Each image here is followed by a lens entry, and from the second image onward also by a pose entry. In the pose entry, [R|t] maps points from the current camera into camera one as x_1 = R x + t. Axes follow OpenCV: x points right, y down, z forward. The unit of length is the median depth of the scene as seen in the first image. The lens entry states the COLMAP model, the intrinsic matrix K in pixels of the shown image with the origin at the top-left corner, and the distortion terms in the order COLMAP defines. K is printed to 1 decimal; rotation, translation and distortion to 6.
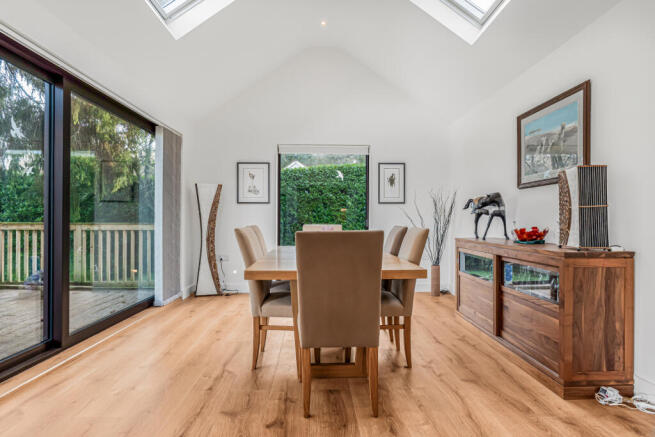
lens RADIAL K [[385.5, 0, 329.3], [0, 385.5, 216.8], [0, 0, 1]] dist [-0.007939, 0.002672]
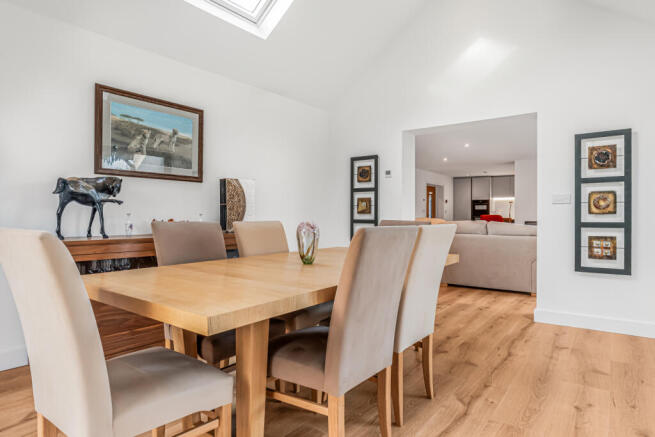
lens RADIAL K [[385.5, 0, 331.9], [0, 385.5, 217.9], [0, 0, 1]] dist [-0.007939, 0.002672]
pose [[-0.779923, -0.009805, 0.625799, -0.552448], [-0.010755, 0.999940, 0.002263, 0.018583], [-0.625783, -0.004966, -0.779981, 1.815434]]
